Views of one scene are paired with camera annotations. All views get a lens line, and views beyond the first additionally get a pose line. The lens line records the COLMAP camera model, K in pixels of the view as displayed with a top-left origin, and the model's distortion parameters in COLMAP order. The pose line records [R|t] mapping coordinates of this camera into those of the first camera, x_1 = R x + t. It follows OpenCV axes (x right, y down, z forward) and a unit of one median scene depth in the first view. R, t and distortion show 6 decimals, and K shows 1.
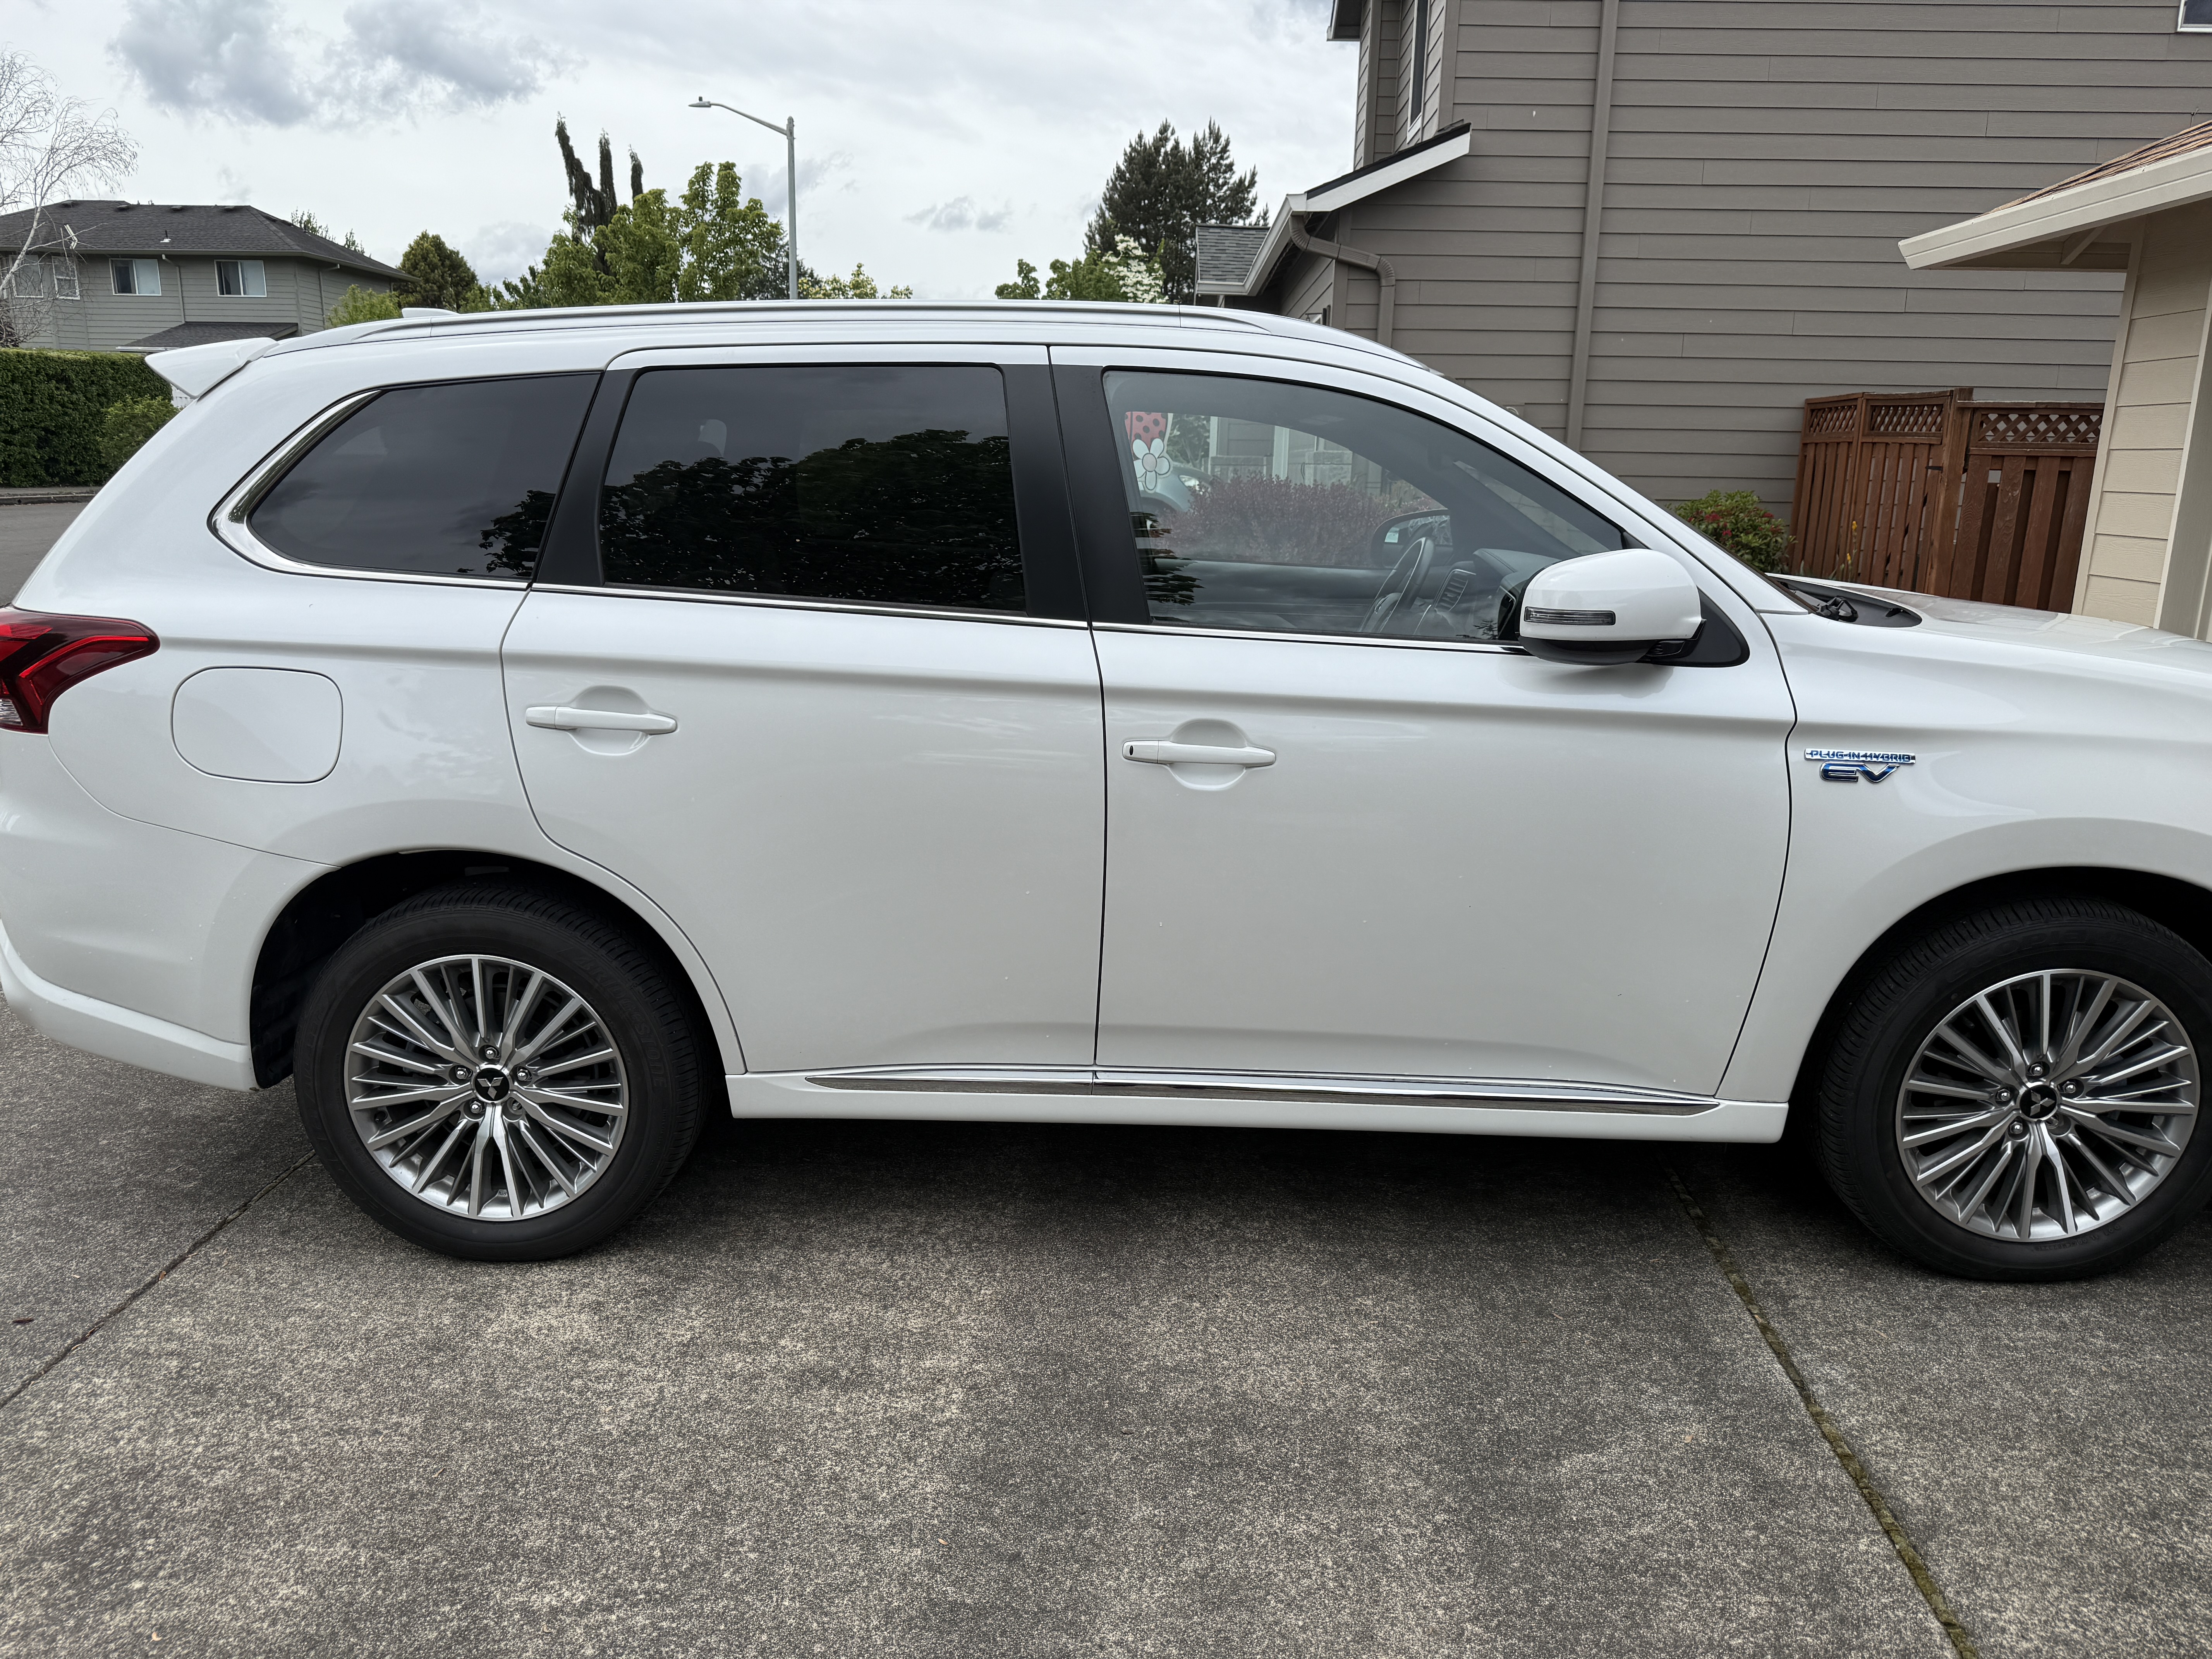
lens RADIAL K [[1572.8, 0, 1126.8], [0, 1572.8, 835.7], [0, 0, 1]] dist [0.017853, -0.021862]
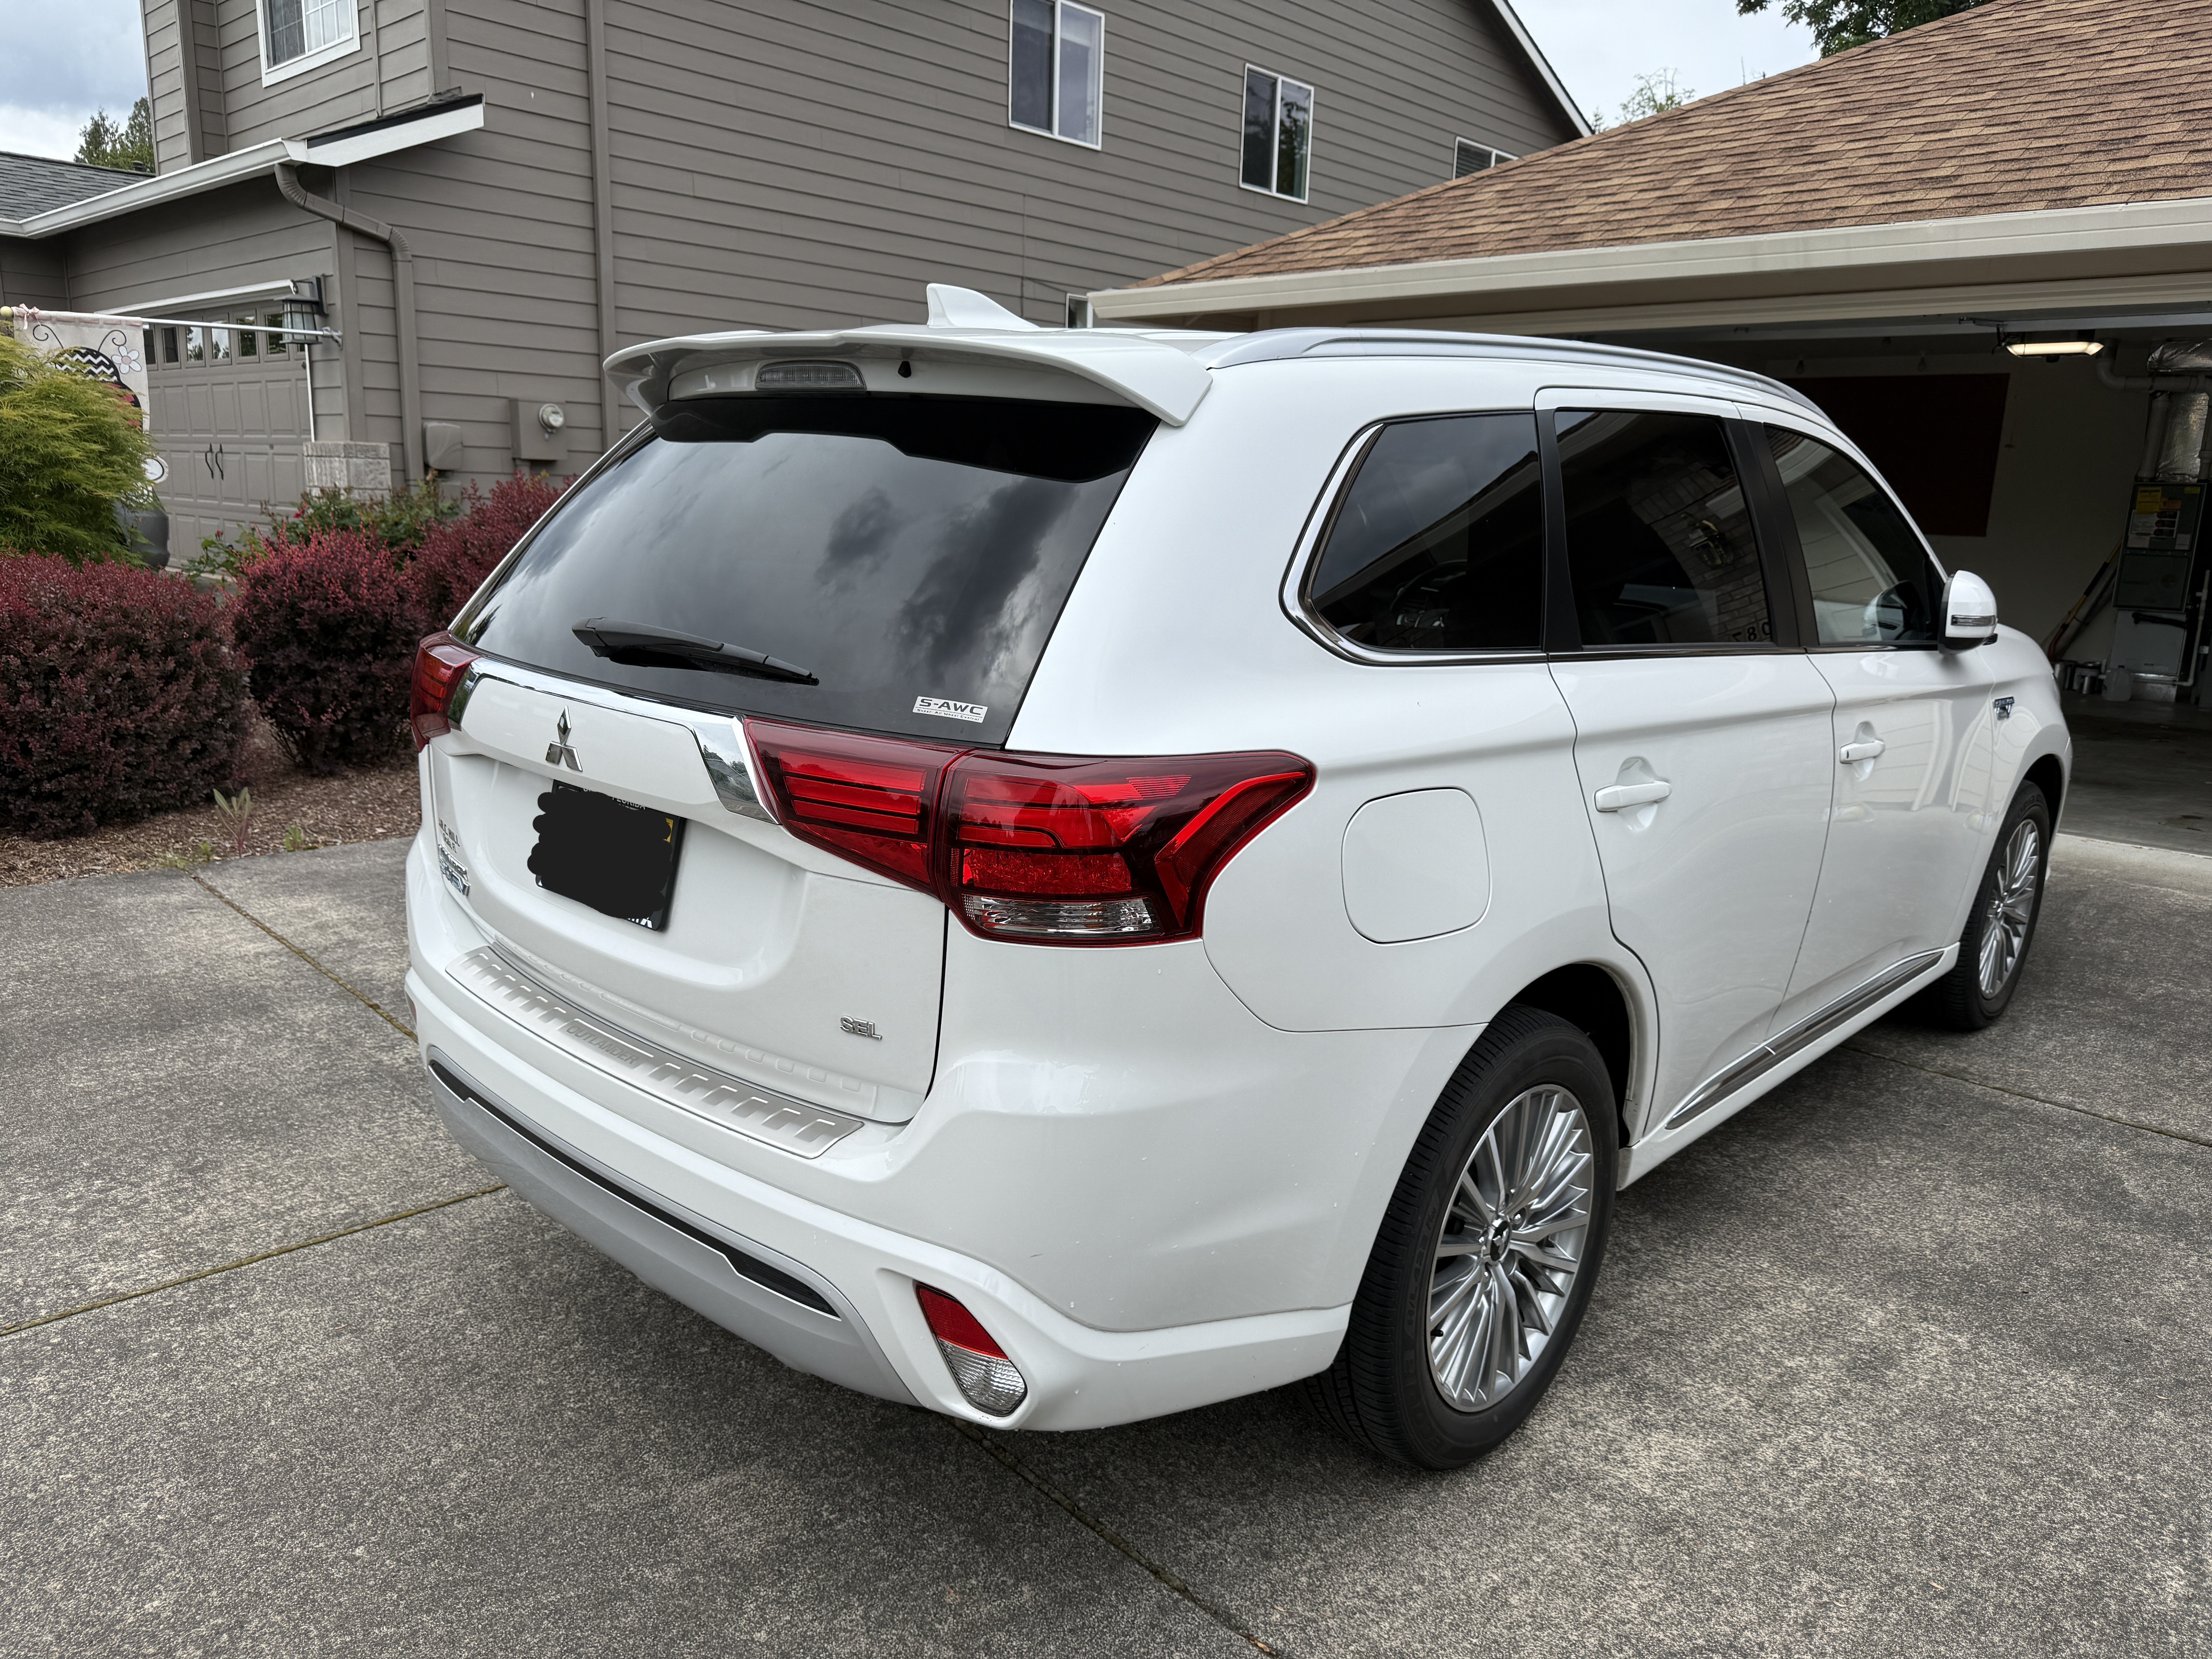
lens RADIAL K [[1572.8, 0, 1122.3], [0, 1572.8, 825.1], [0, 0, 1]] dist [0.017853, -0.021862]
pose [[0.655755, -0.154158, 0.739067, -1.178941], [0.154734, 0.985593, 0.068289, -0.159873], [-0.738947, 0.069578, 0.670161, 0.588184]]
